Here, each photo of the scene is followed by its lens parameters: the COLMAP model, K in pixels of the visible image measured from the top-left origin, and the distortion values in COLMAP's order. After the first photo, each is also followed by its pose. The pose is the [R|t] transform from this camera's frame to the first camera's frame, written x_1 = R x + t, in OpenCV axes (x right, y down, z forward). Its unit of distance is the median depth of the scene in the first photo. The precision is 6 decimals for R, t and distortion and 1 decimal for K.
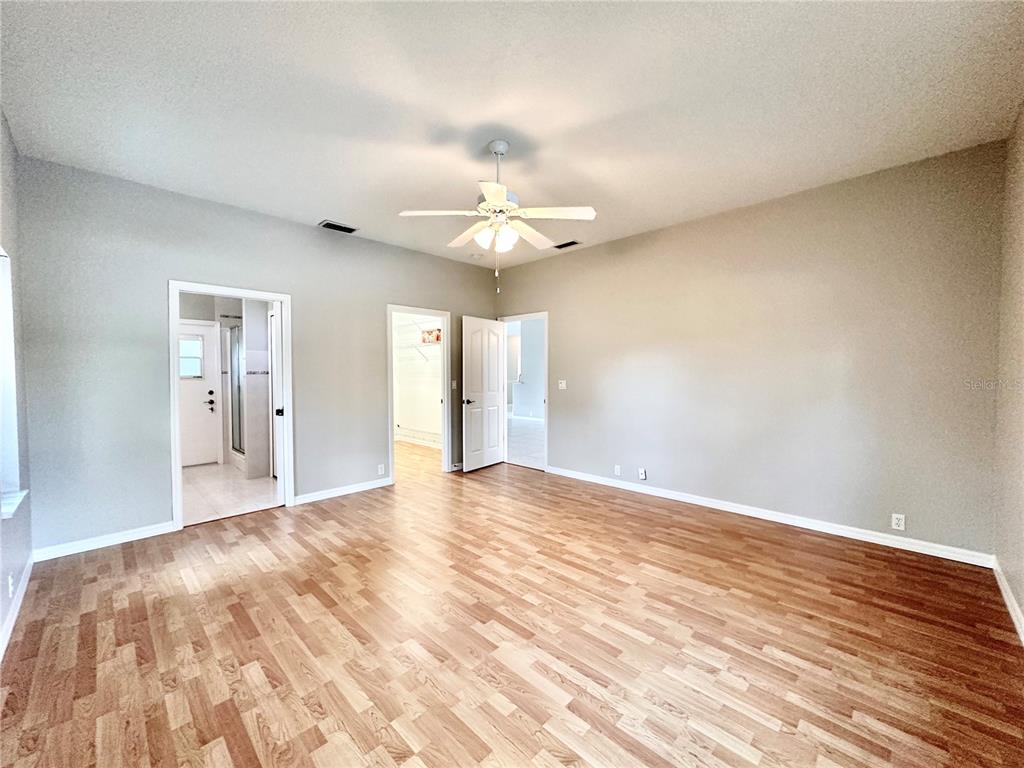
lens RADIAL K [[409.7, 0, 514.2], [0, 409.7, 383.7], [0, 0, 1]] dist [-0.001786, -0.000247]
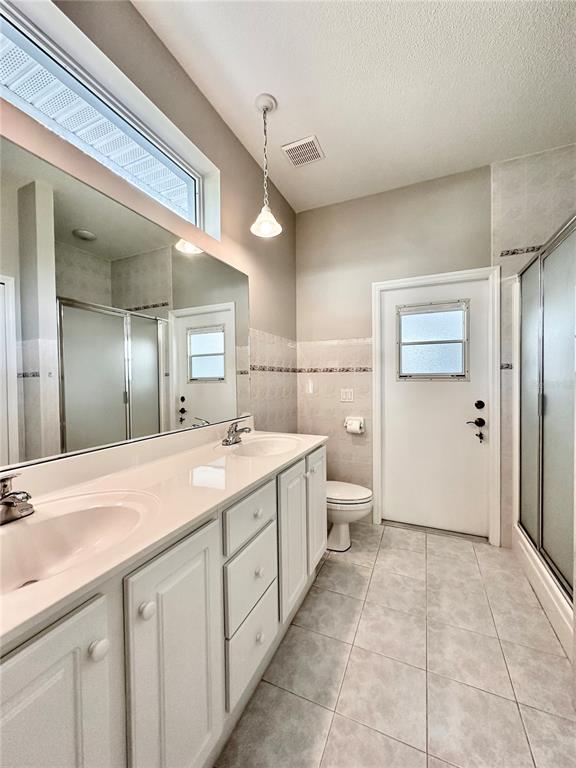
lens RADIAL K [[309.0, 0, 288.1], [0, 309.0, 384.5], [0, 0, 1]] dist [0.017998, -0.000213]
pose [[0.336945, 0.017229, -0.941367, -0.641128], [-0.014587, 0.999808, 0.013078, -0.009657], [0.941411, 0.009325, 0.337131, 0.908314]]
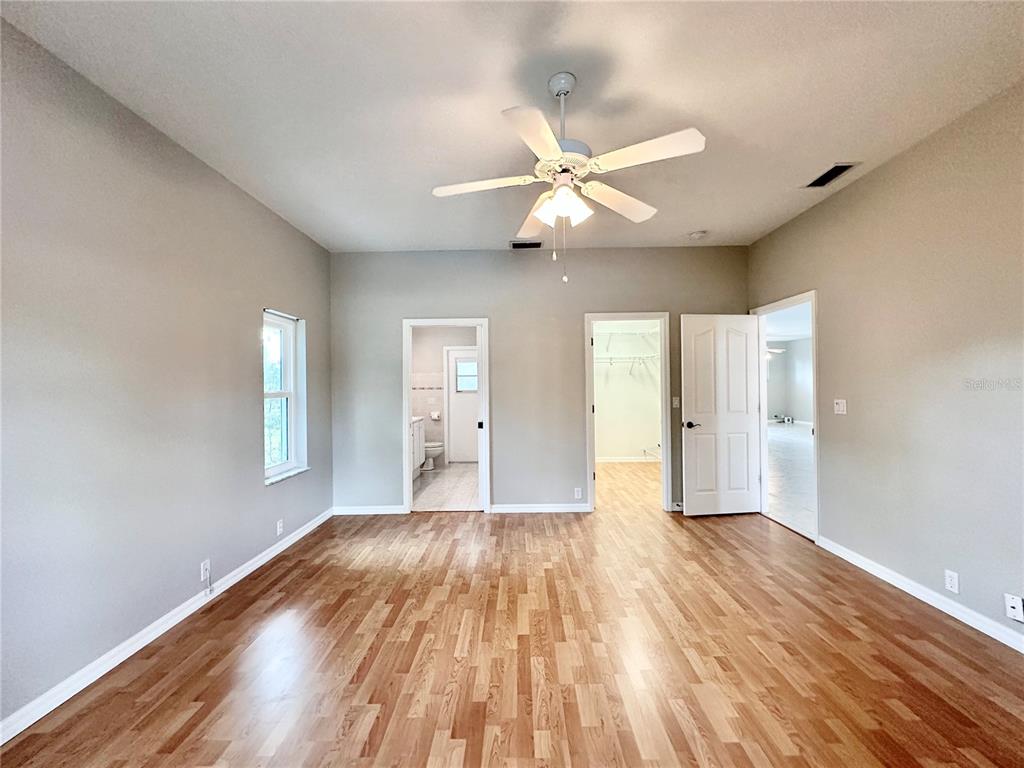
lens RADIAL K [[409.7, 0, 514.2], [0, 409.7, 383.7], [0, 0, 1]] dist [-0.001786, -0.000247]
pose [[0.686849, -0.010601, -0.726723, 0.293244], [-0.008351, 0.999712, -0.022477, -0.017755], [0.726752, 0.021507, 0.686563, 0.304933]]
